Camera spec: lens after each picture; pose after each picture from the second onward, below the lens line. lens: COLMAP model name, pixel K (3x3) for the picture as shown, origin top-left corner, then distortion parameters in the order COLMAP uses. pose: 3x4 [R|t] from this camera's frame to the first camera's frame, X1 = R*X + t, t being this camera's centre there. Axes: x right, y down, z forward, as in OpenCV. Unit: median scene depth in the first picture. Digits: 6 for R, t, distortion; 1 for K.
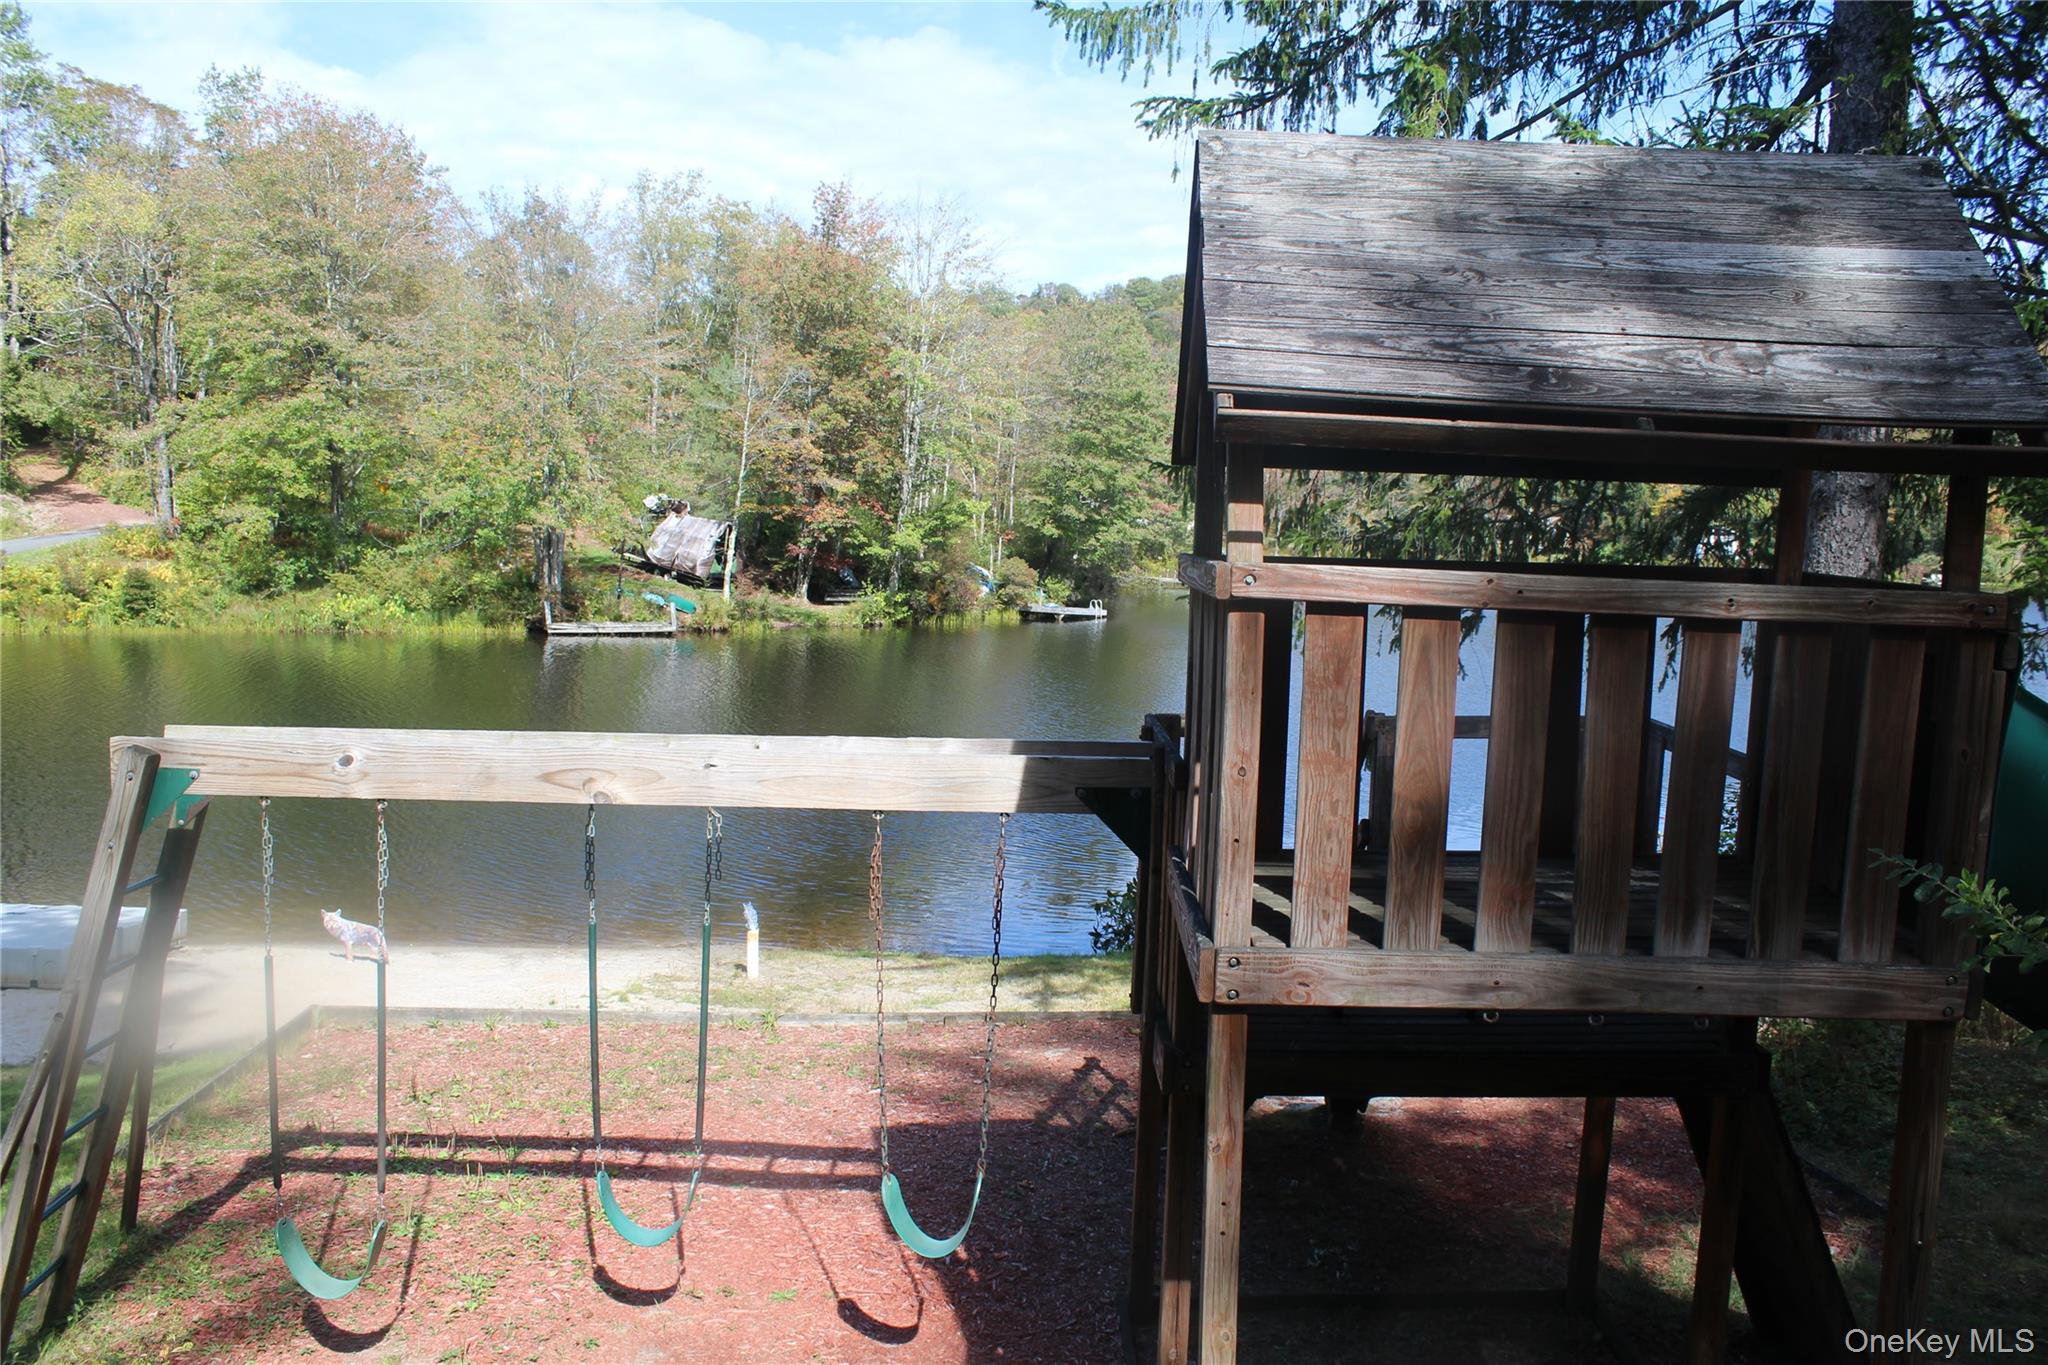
lens RADIAL K [[1650.1, 0, 1024.0], [0, 1650.1, 682.5], [0, 0, 1]] dist [-0.136942, 0.000665]
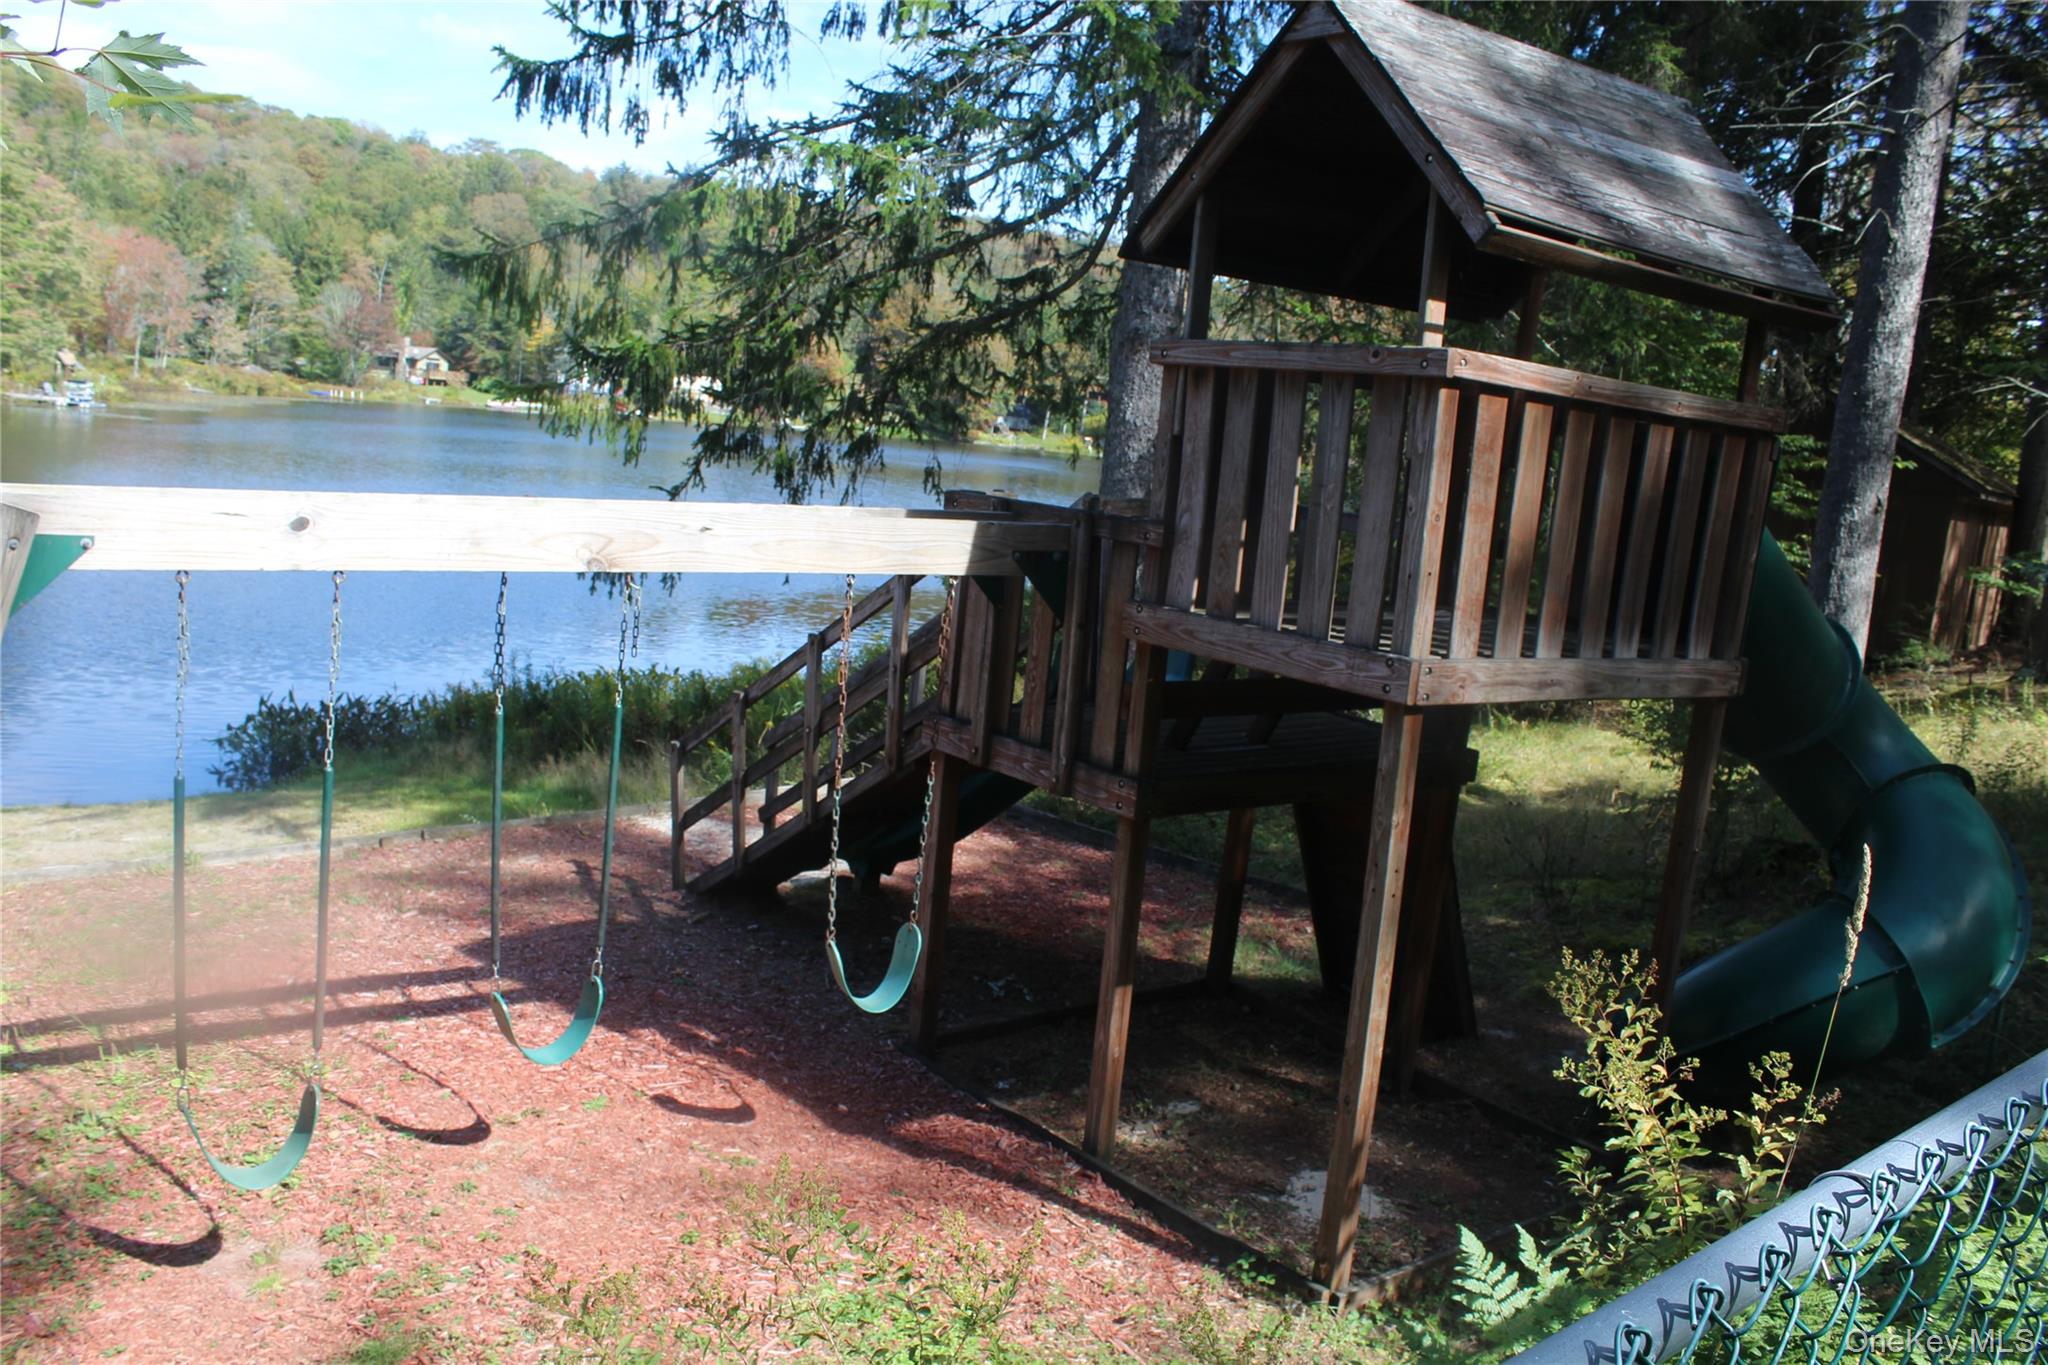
lens RADIAL K [[1650.1, 0, 1024.0], [0, 1650.1, 682.5], [0, 0, 1]] dist [-0.136942, 0.000665]
pose [[0.801708, -0.046531, 0.595902, -0.521662], [-0.015812, 0.994965, 0.098964, 0.036849], [-0.597507, -0.088763, 0.796936, 0.117189]]
